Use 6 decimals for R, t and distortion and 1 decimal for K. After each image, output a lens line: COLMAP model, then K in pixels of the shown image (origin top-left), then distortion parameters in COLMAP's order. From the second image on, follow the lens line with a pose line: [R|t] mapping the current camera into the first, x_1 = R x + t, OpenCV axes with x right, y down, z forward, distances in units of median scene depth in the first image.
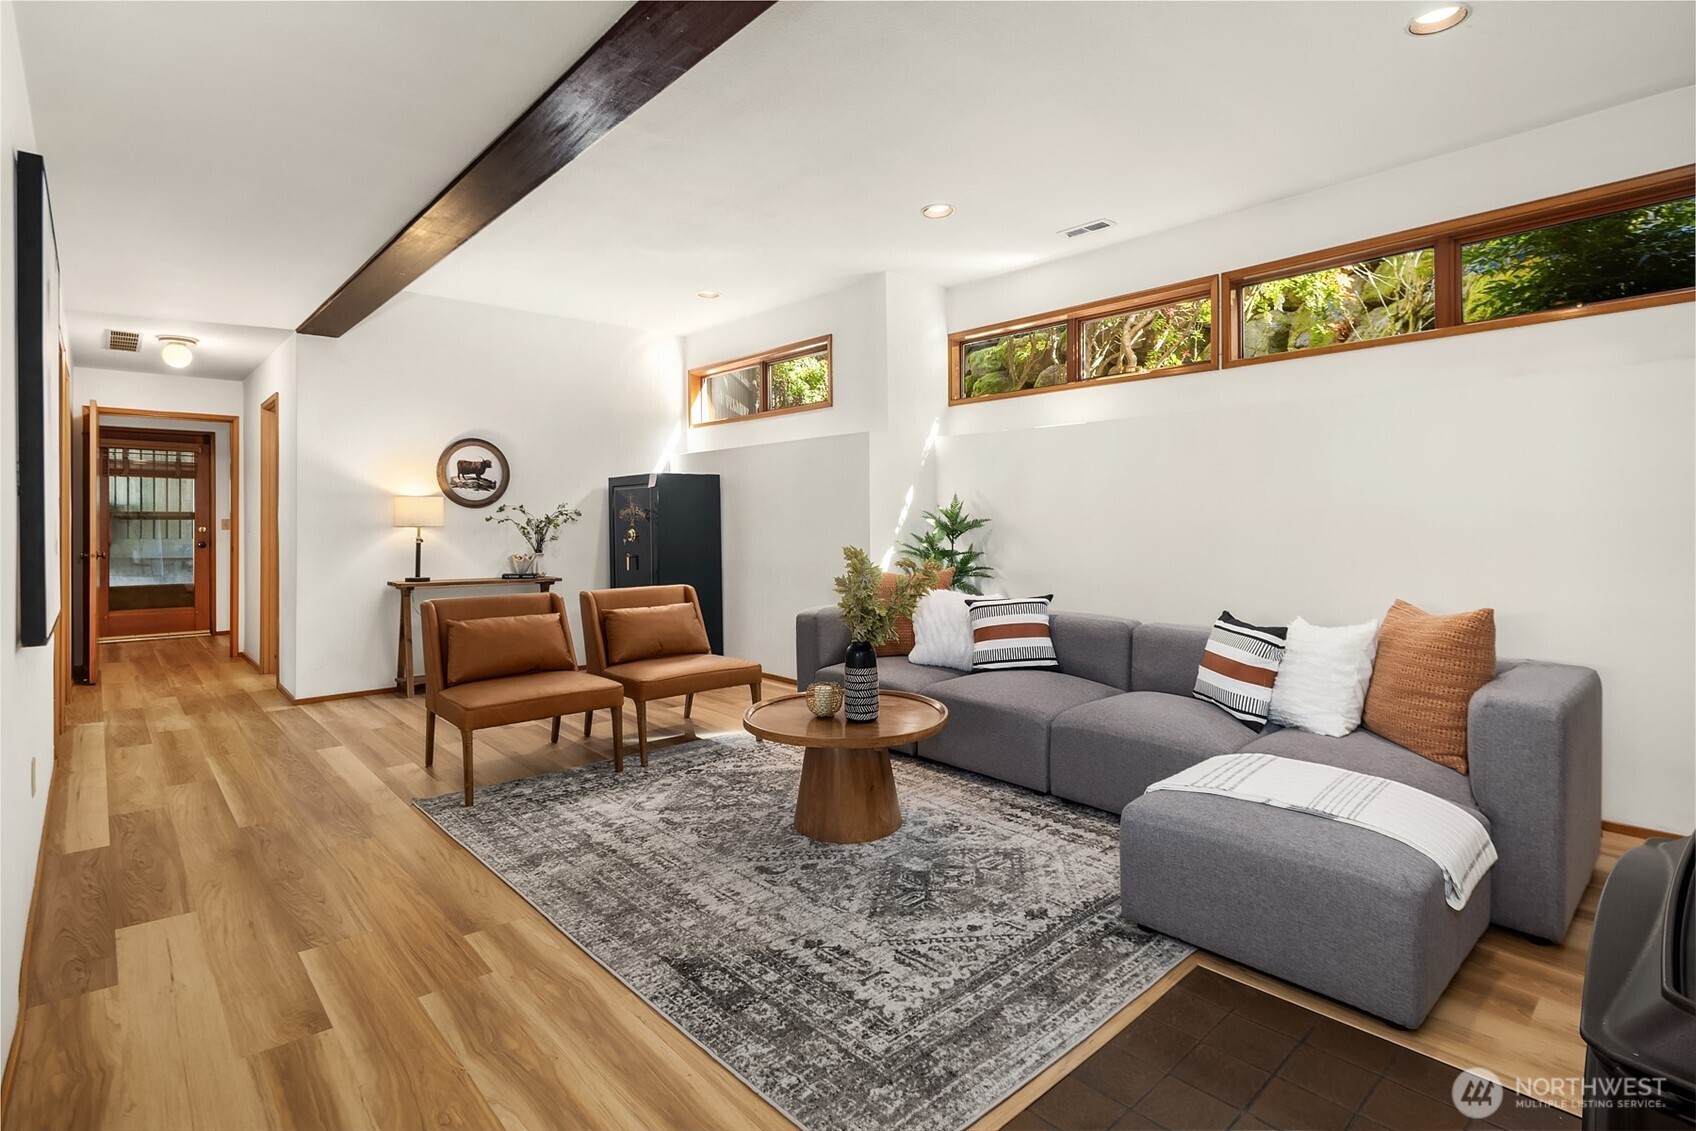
lens RADIAL K [[819.1, 0, 847.7], [0, 819.1, 504.7], [0, 0, 1]] dist [0.002940, 0.000562]
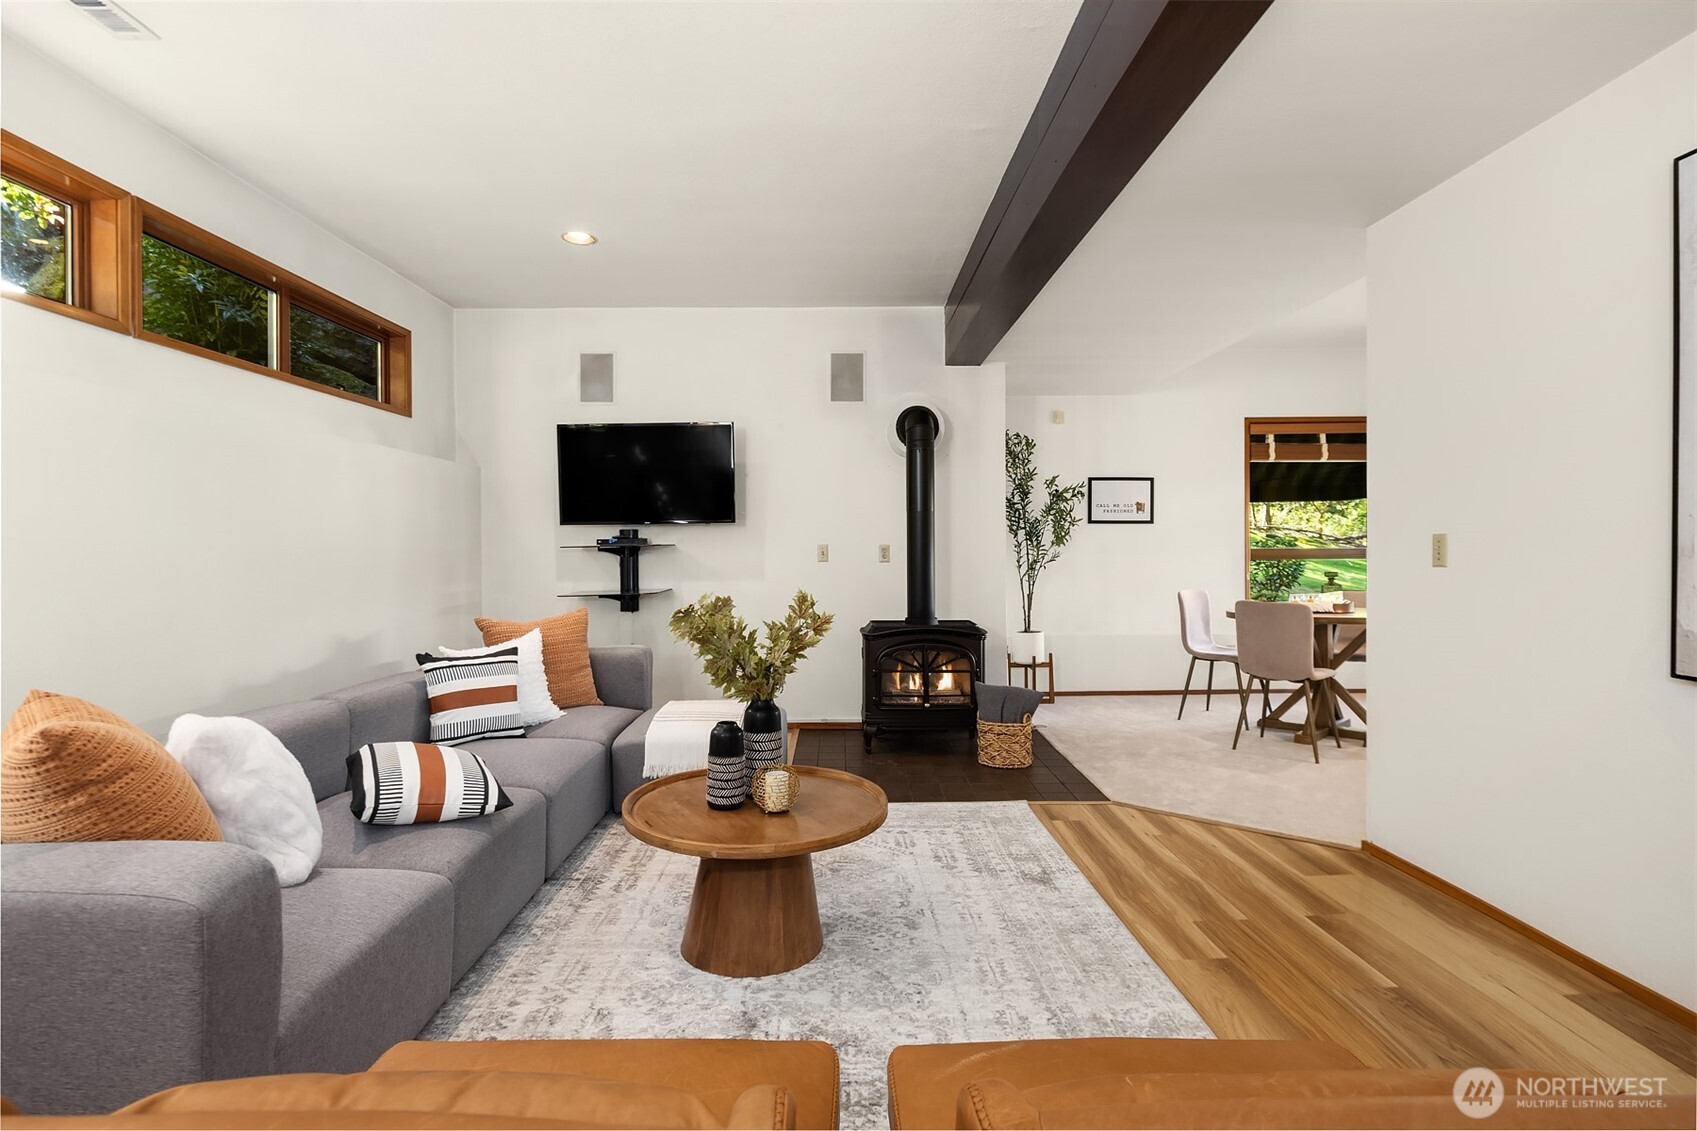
lens RADIAL K [[823.9, 0, 853.4], [0, 823.9, 557.7], [0, 0, 1]] dist [0.002520, -0.000125]
pose [[-0.753260, 0.002742, 0.657717, -0.728154], [0.000063, 0.999992, -0.004096, 0.035073], [-0.657723, -0.003044, -0.753254, 1.906024]]
